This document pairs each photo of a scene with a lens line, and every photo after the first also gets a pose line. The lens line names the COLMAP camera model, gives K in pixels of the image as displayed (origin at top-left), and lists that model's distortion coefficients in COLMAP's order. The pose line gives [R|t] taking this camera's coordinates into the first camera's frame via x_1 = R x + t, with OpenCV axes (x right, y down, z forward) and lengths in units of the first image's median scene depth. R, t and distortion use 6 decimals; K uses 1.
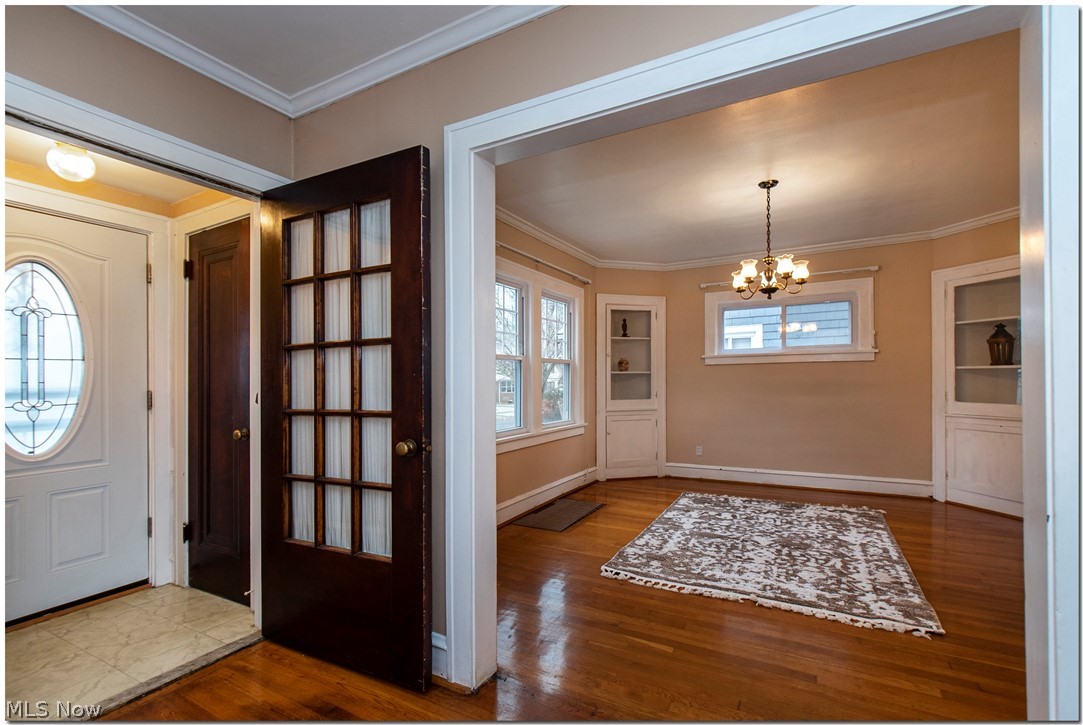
lens RADIAL K [[496.4, 0, 542.6], [0, 496.4, 377.5], [0, 0, 1]] dist [0.001646, -0.001768]
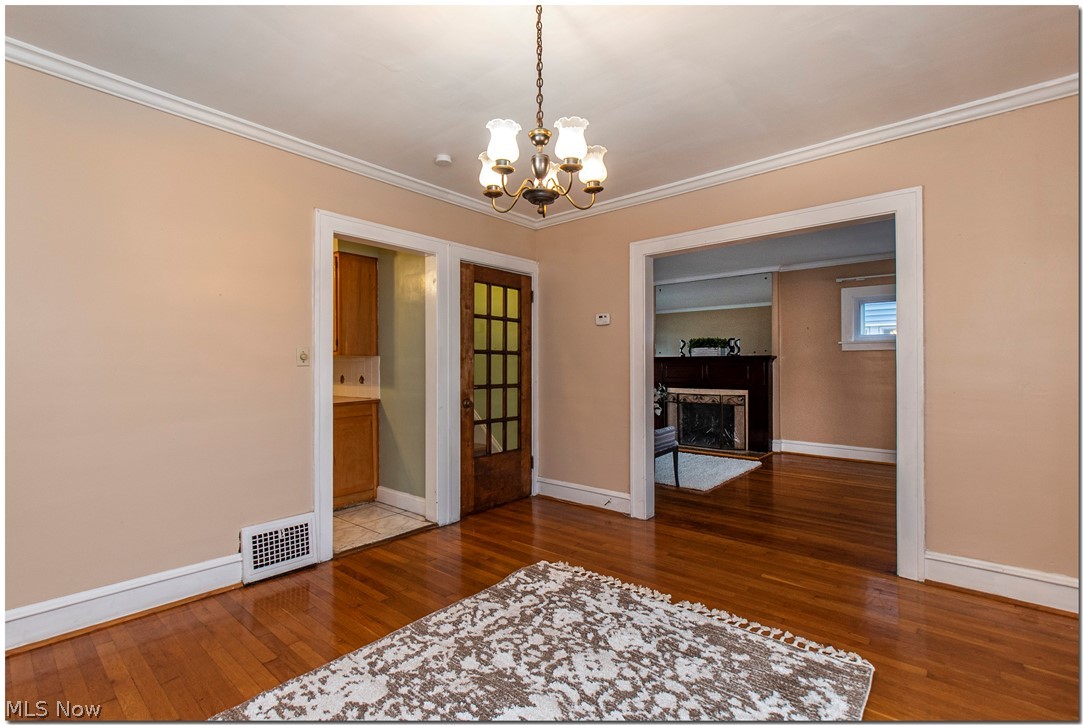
lens RADIAL K [[496.4, 0, 539.3], [0, 496.4, 371.5], [0, 0, 1]] dist [0.001646, -0.001768]
pose [[-0.979318, 0.011604, 0.201993, 0.301214], [0.011965, 0.999928, 0.000570, 0.003047], [-0.201972, 0.002975, -0.979387, 1.275711]]
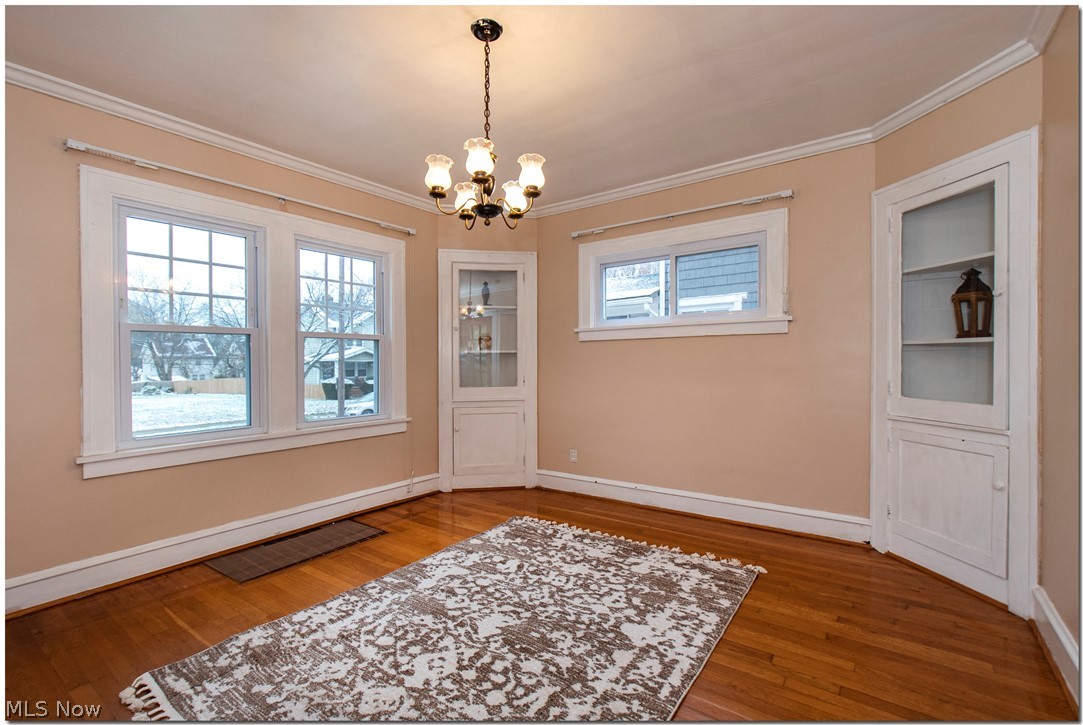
lens RADIAL K [[496.4, 0, 536.5], [0, 496.4, 365.2], [0, 0, 1]] dist [0.001646, -0.001768]
pose [[0.992112, 0.001482, -0.125349, 0.500219], [0.000319, 0.999897, 0.014350, 0.000183], [0.125358, -0.014277, 0.992009, 0.354919]]
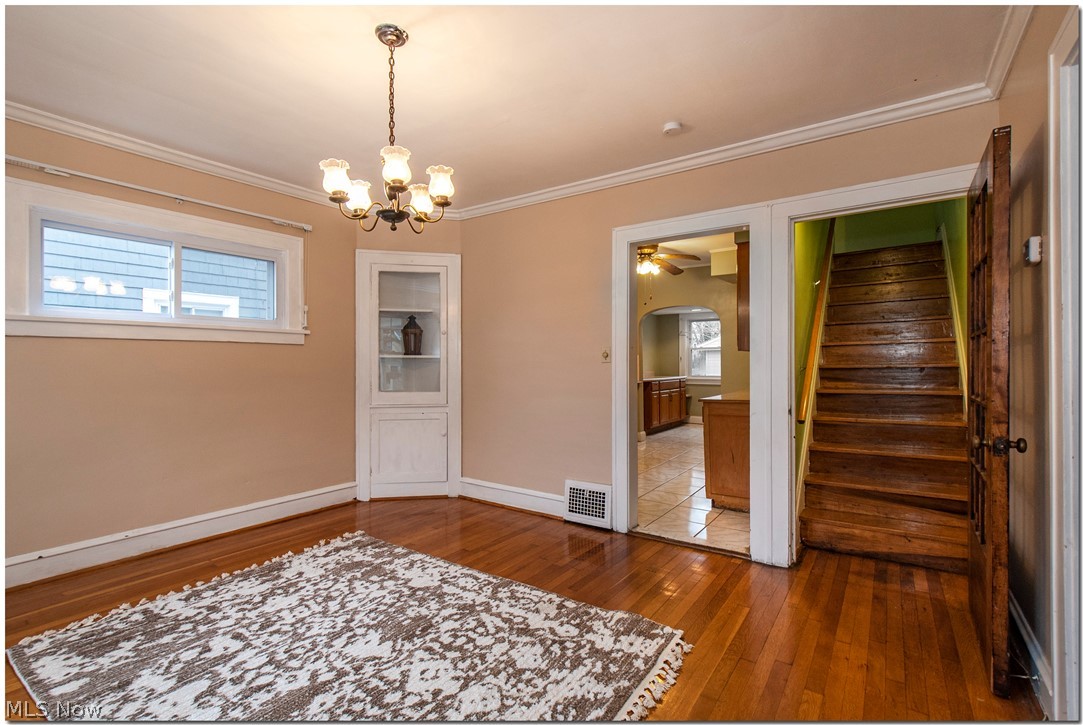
lens RADIAL K [[496.4, 0, 550.5], [0, 496.4, 367.7], [0, 0, 1]] dist [0.001646, -0.001768]
pose [[0.093009, 0.003162, 0.995660, -0.094489], [-0.003377, 0.999990, -0.002860, 0.004190], [-0.995660, -0.003096, 0.093019, 0.647319]]
